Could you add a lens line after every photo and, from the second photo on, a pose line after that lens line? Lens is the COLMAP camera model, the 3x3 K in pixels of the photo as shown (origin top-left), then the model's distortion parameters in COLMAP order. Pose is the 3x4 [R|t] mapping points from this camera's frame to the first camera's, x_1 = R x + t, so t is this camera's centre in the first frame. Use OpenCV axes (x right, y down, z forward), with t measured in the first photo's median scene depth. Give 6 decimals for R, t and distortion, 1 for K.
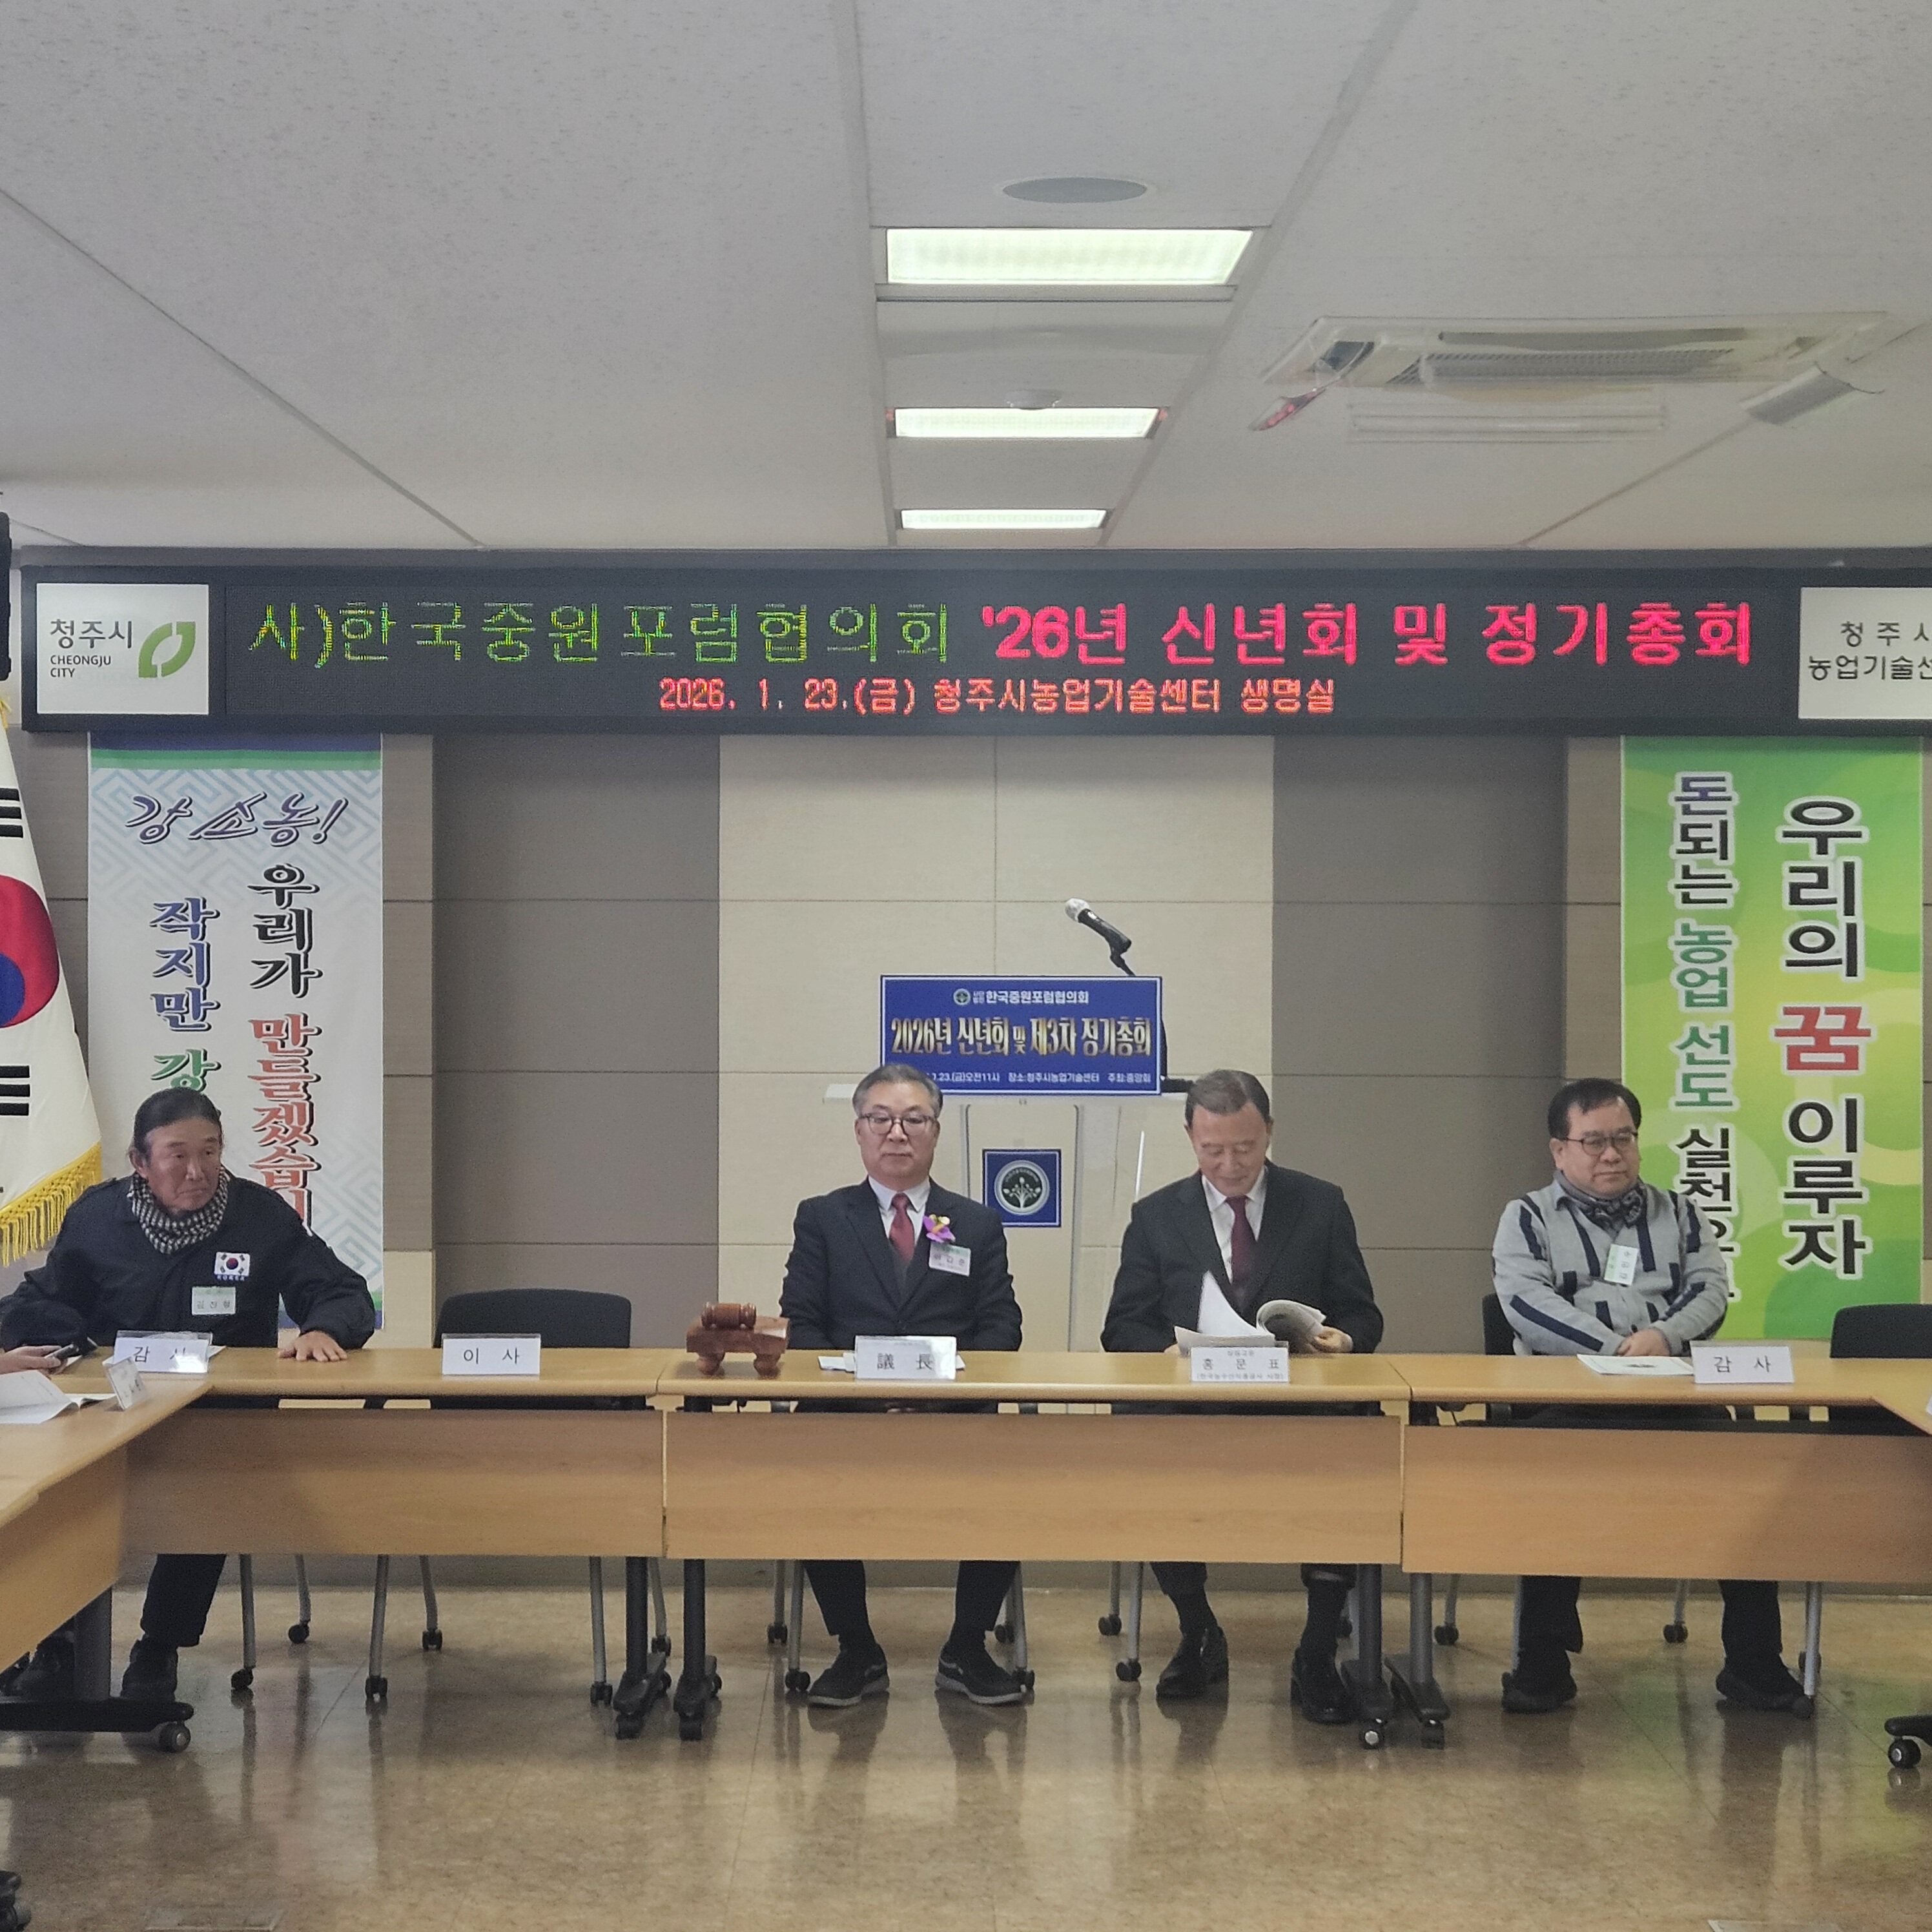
lens RADIAL K [[4890.9, 0, 878.8], [0, 4890.9, 1006.3], [0, 0, 1]] dist [0.131315, 0.000000]
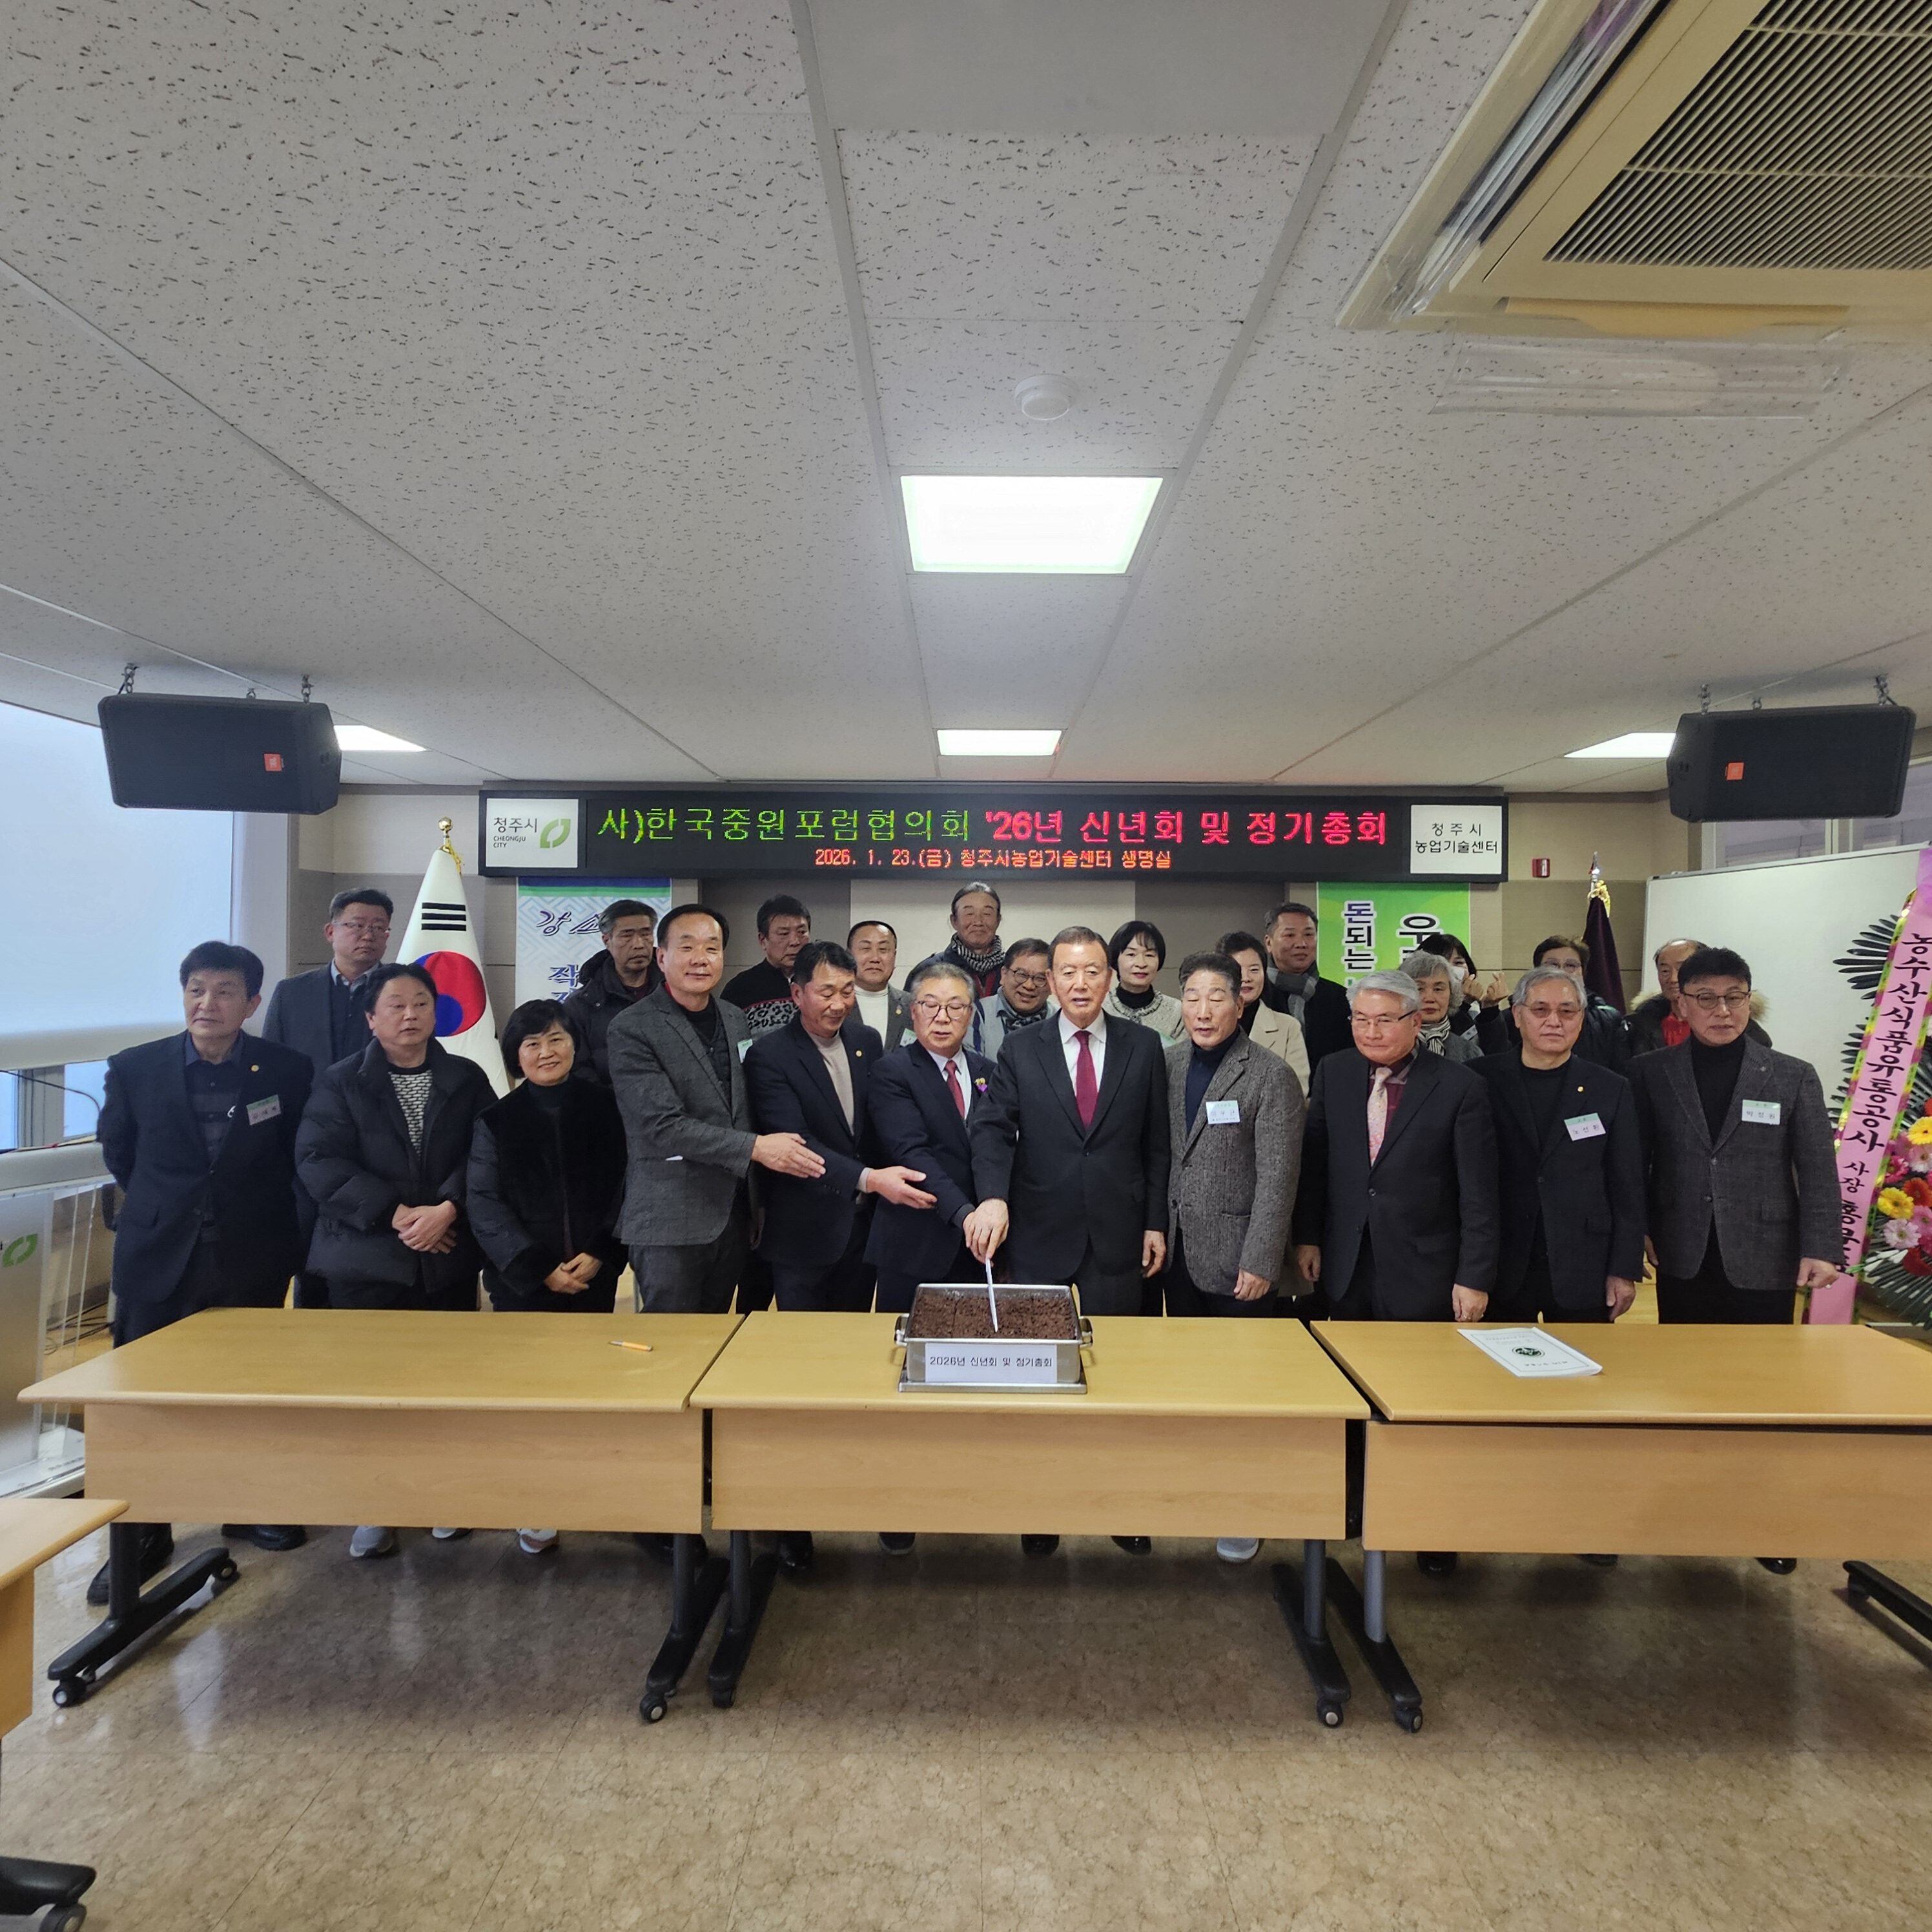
lens RADIAL K [[1223.7, 0, 982.0], [0, 1223.7, 962.6], [0, 0, 1]] dist [-0.010256, 0.000742]
pose [[0.999832, 0.002100, 0.018197, 0.011036], [-0.001697, 0.999754, -0.022130, -0.012625], [-0.018239, 0.022096, 0.999589, 0.526318]]
